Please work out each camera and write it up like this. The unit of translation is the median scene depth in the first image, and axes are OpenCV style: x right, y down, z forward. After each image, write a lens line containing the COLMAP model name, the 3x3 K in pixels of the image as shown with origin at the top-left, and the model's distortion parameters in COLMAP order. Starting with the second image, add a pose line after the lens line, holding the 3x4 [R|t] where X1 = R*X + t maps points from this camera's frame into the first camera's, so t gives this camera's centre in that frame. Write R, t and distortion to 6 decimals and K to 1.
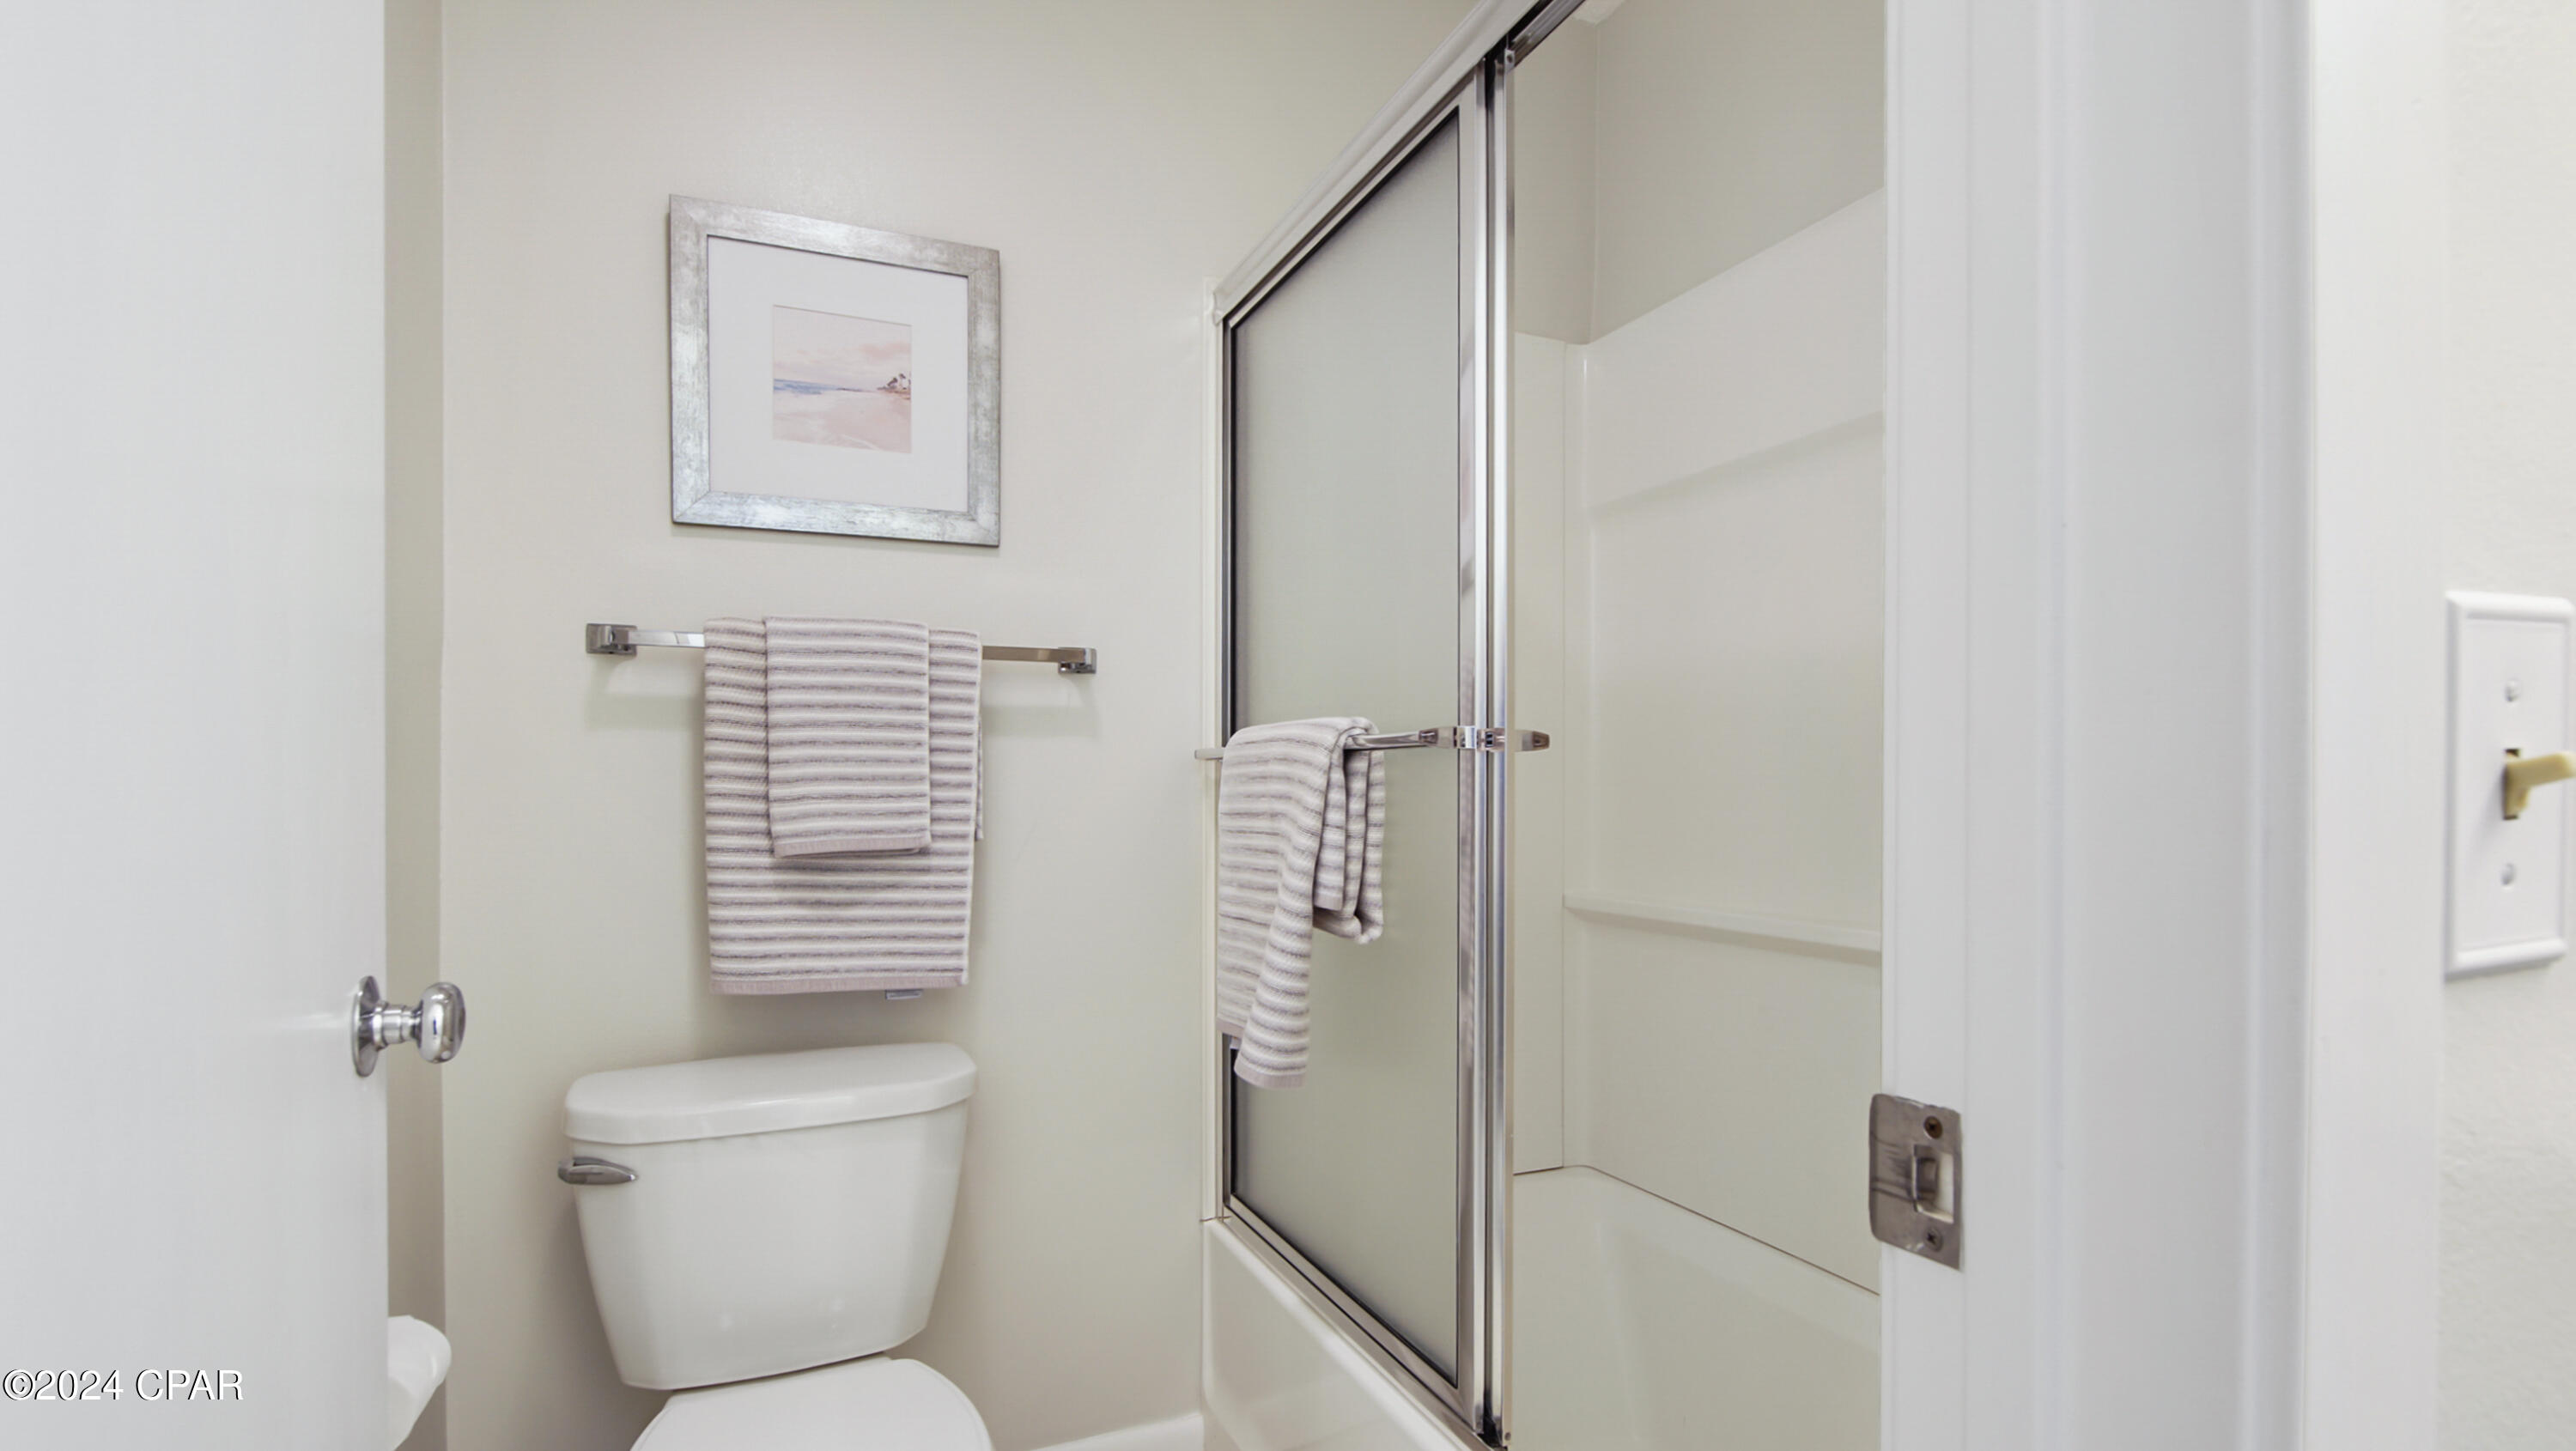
lens RADIAL K [[1207.4, 0, 1284.7], [0, 1207.4, 799.1], [0, 0, 1]] dist [-0.002641, -0.000116]
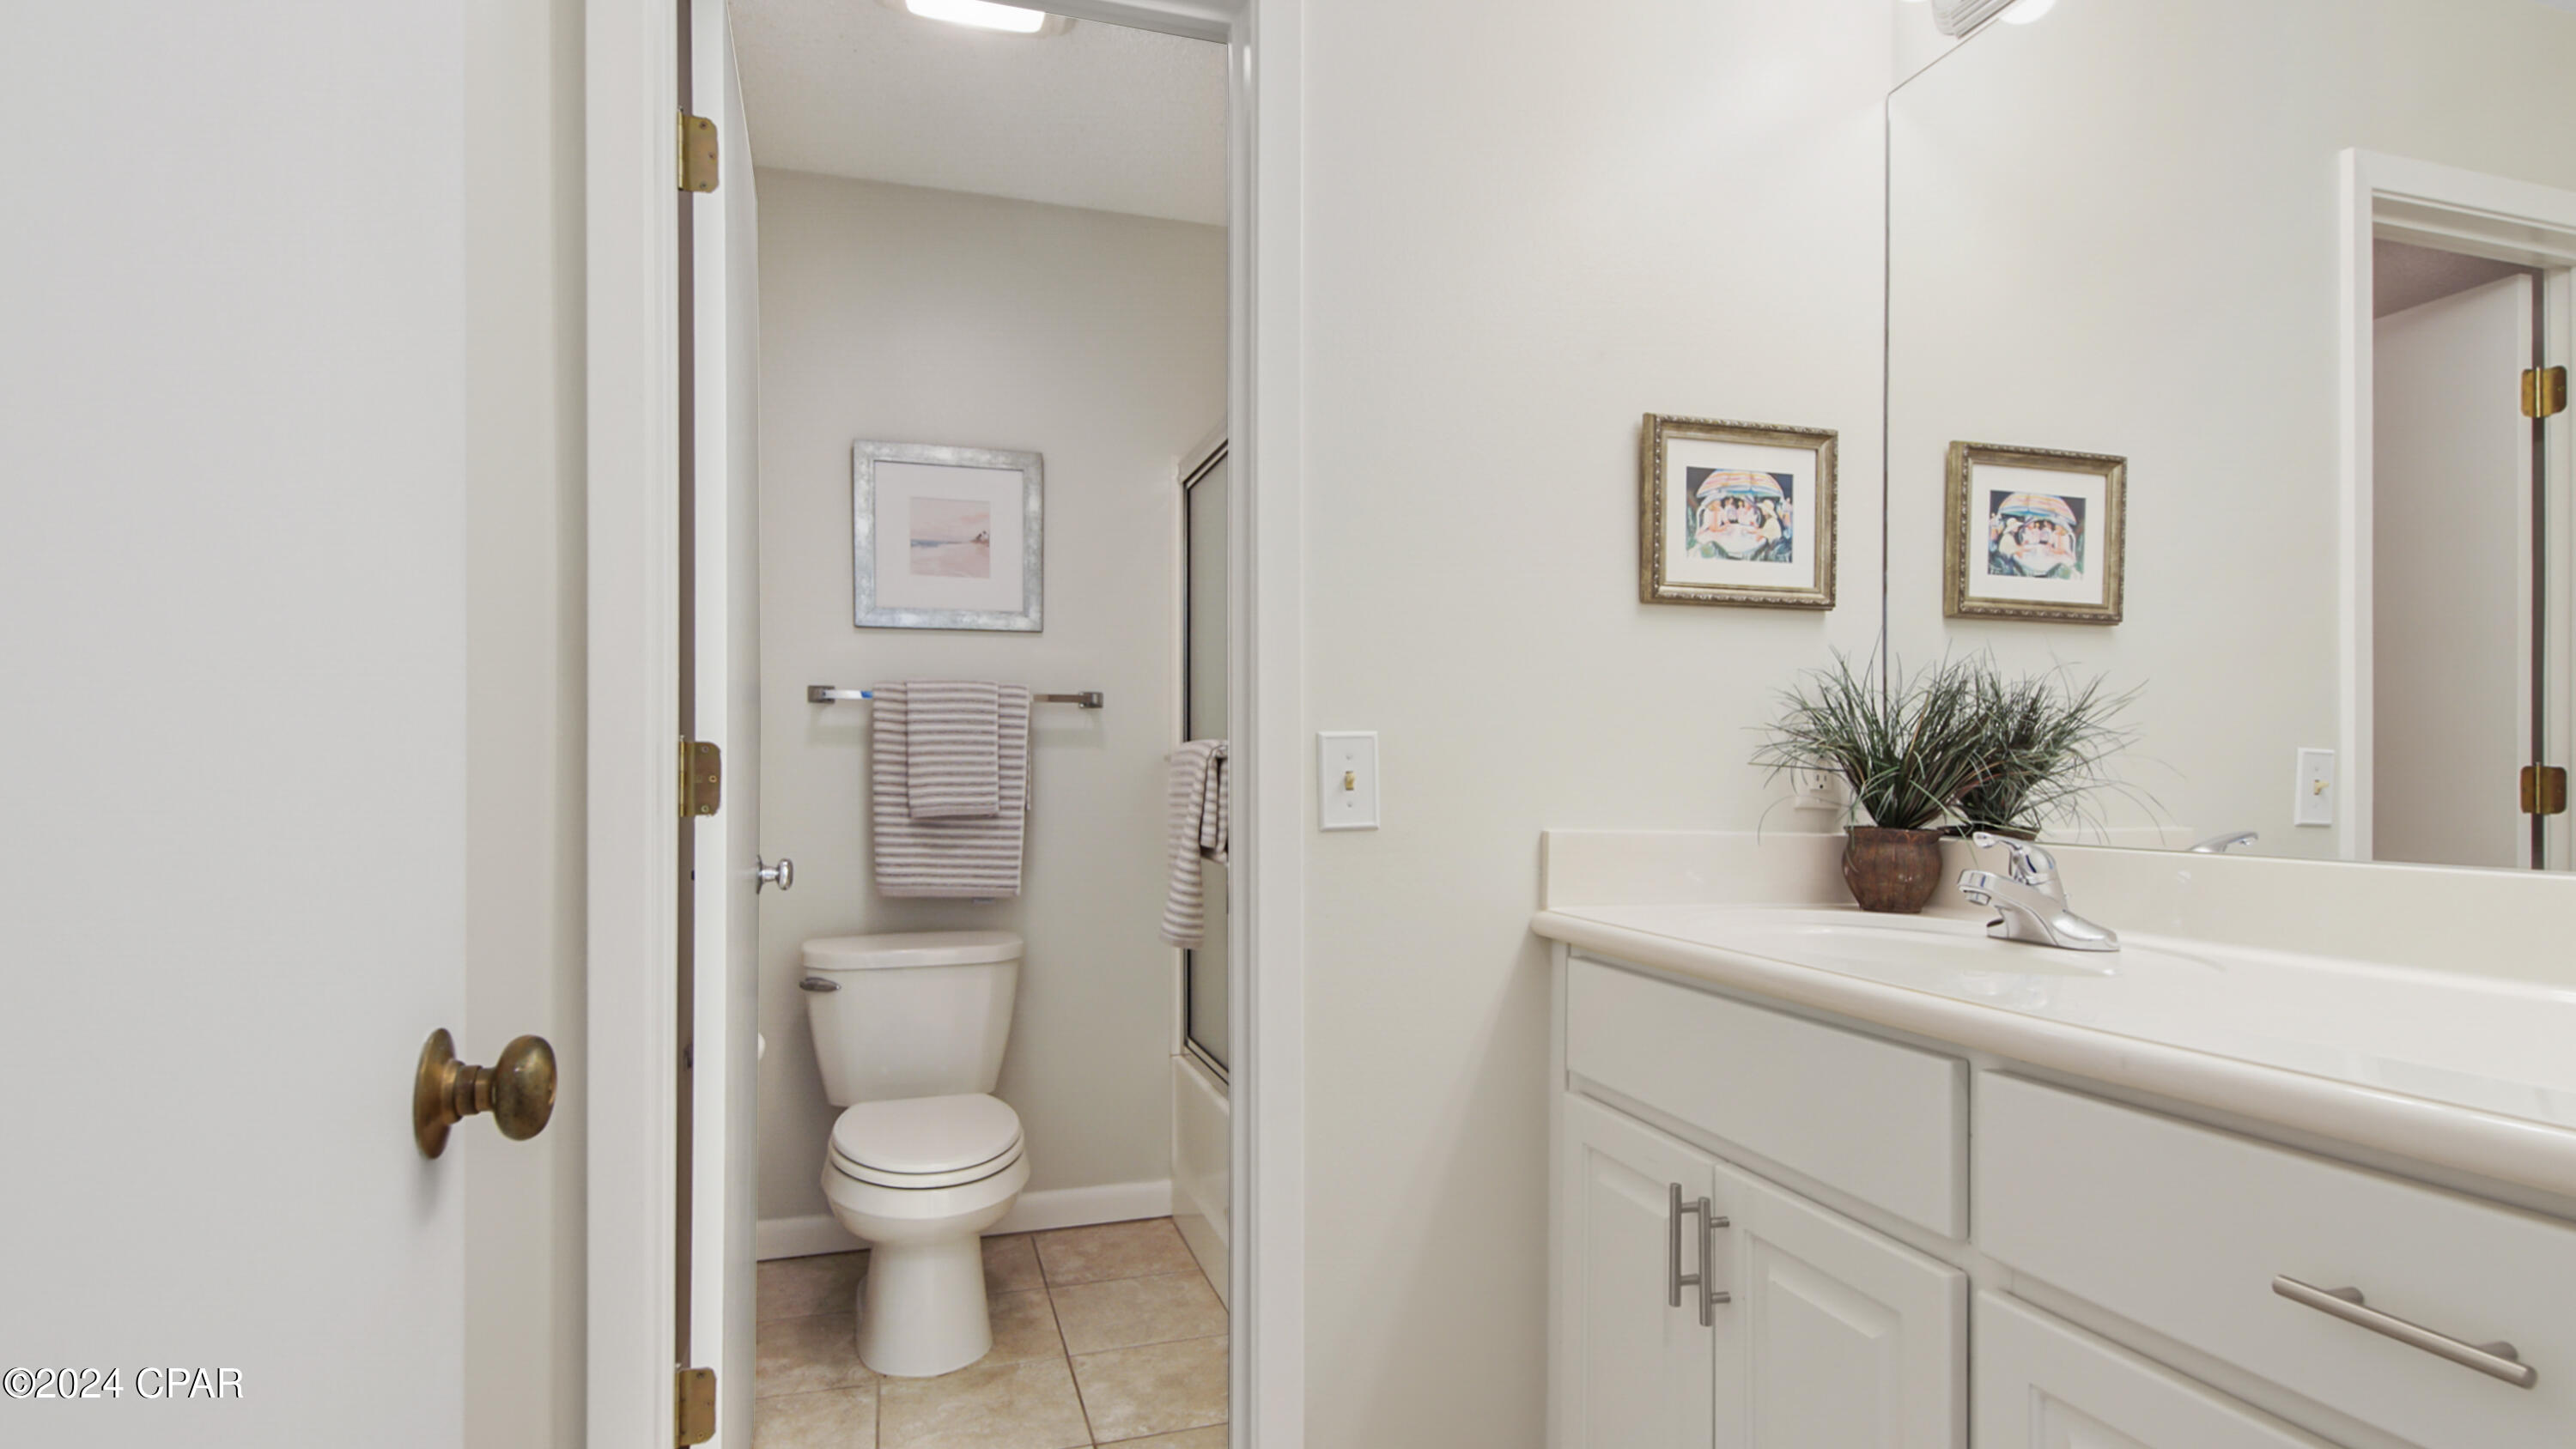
lens RADIAL K [[1205.5, 0, 1249.9], [0, 1205.5, 777.4], [0, 0, 1]] dist [-0.000813, -0.000425]
pose [[0.993055, -0.000063, -0.117648, 0.260938], [-0.000932, 0.999964, -0.008399, 0.002154], [0.117644, 0.008450, 0.993020, -0.652706]]
